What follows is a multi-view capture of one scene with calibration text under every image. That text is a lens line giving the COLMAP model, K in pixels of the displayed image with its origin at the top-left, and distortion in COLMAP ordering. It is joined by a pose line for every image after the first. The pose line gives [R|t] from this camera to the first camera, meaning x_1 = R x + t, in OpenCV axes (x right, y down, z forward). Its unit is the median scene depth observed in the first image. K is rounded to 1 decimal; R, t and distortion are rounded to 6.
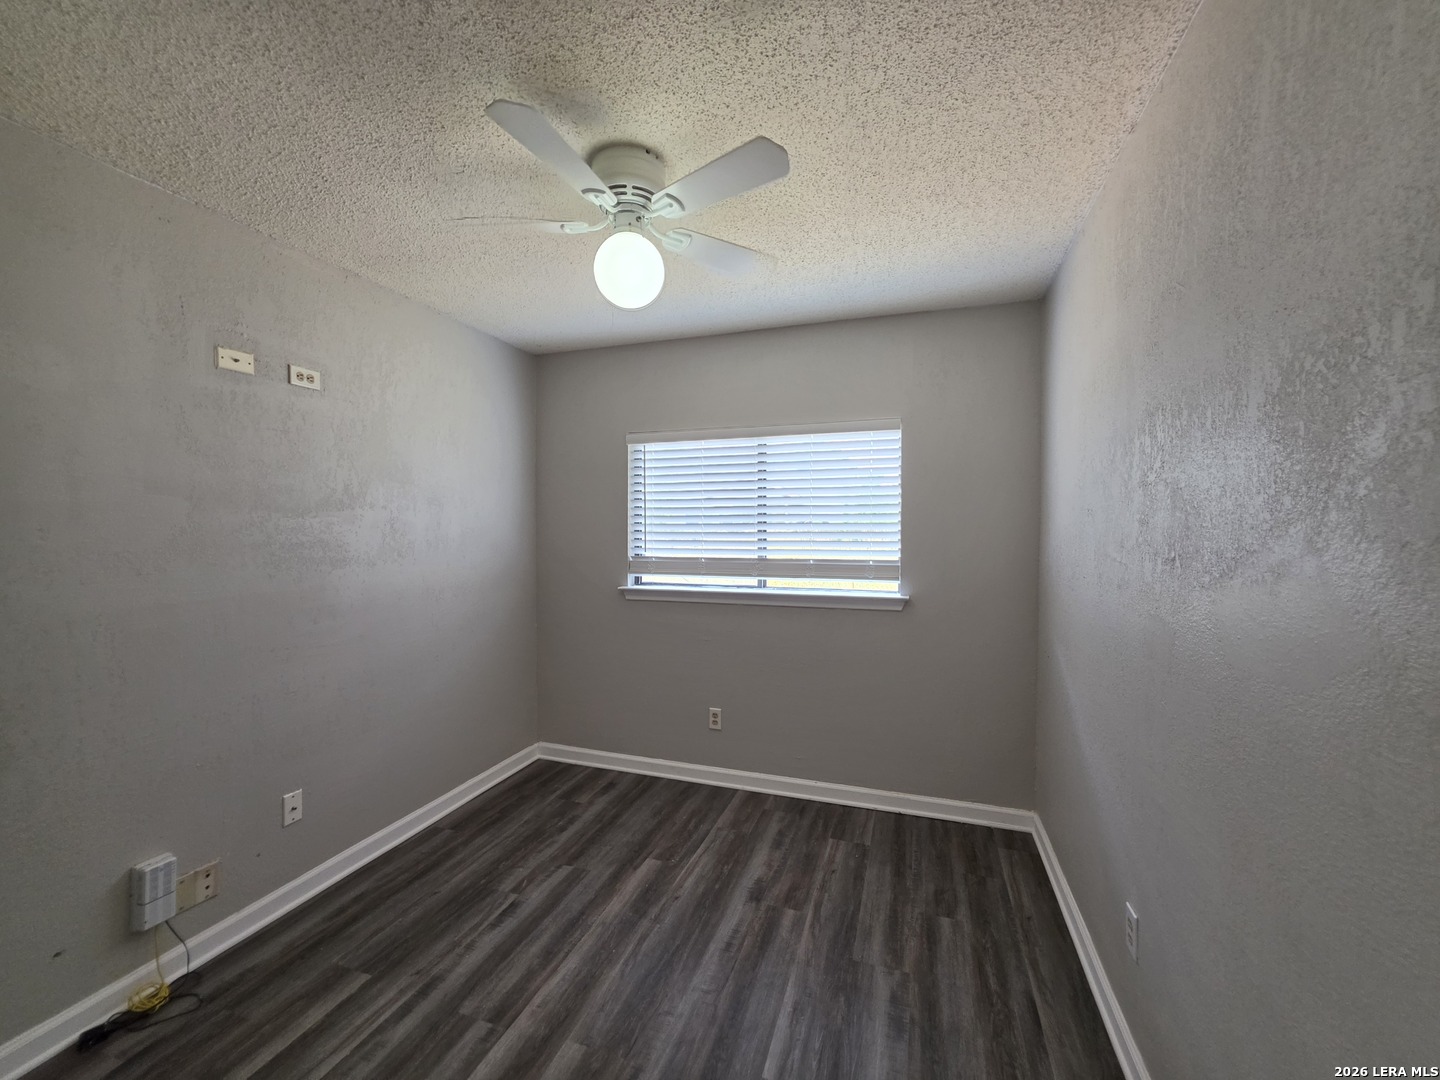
lens RADIAL K [[582.7, 0, 720.0], [0, 582.7, 540.0], [0, 0, 1]] dist [0.000349, 0.000627]
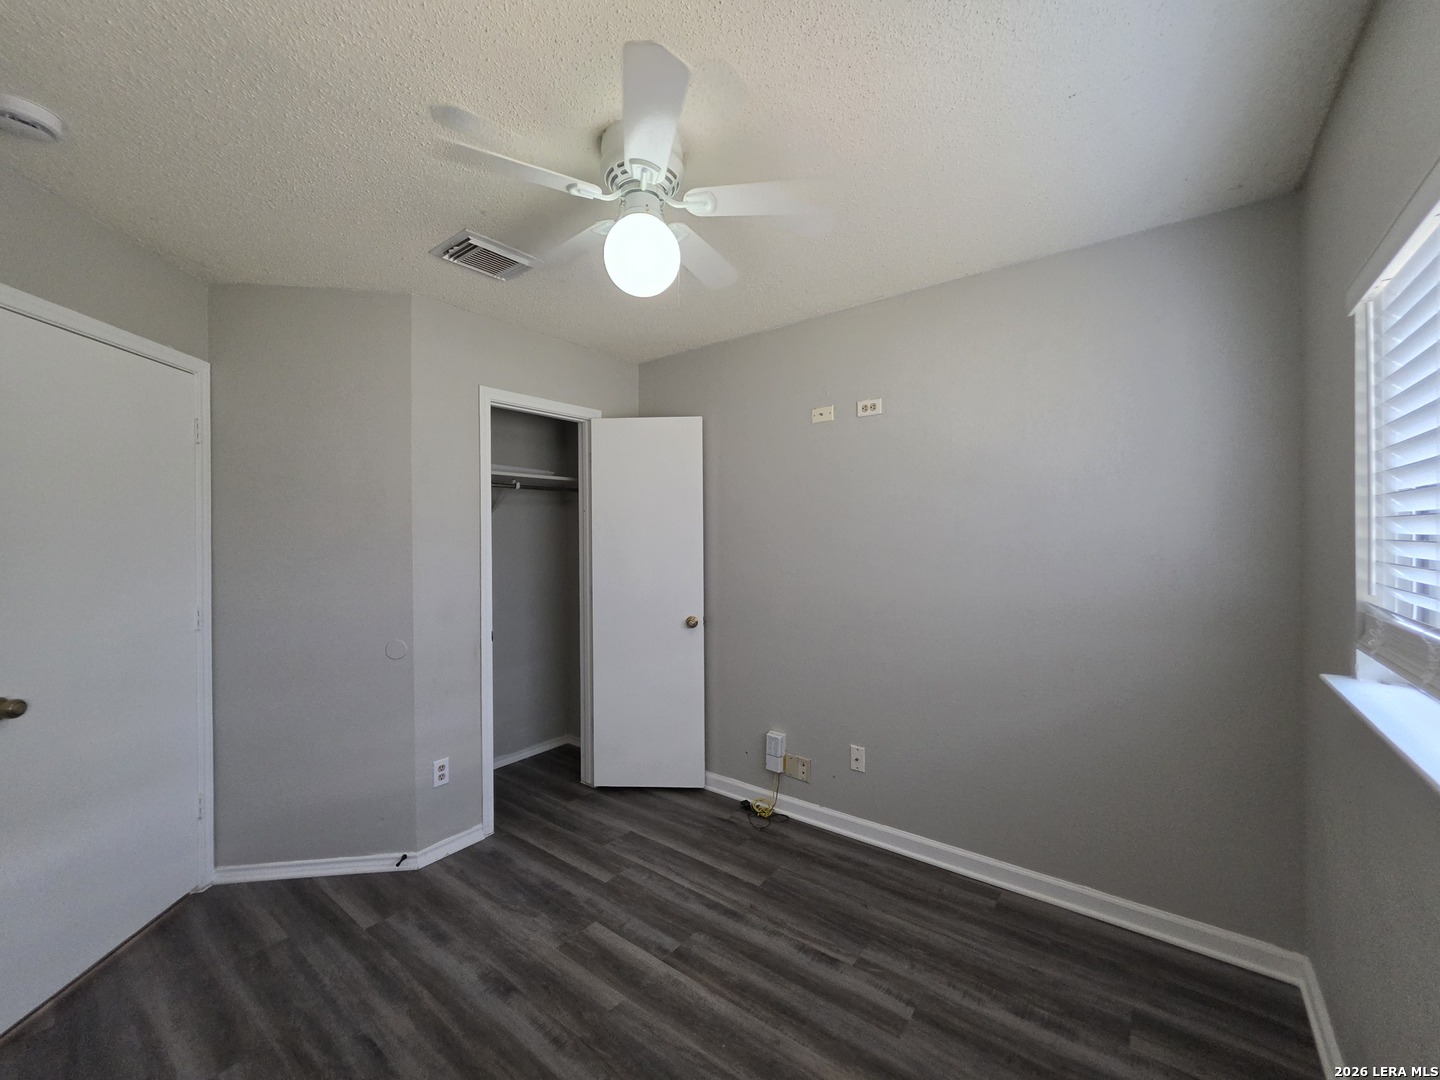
lens RADIAL K [[582.7, 0, 720.0], [0, 582.7, 540.0], [0, 0, 1]] dist [0.000349, 0.000627]
pose [[-0.325803, 0.010372, -0.945381, 0.555991], [-0.009277, 0.999857, 0.014167, -0.022142], [0.945392, 0.013386, -0.325660, 1.176355]]
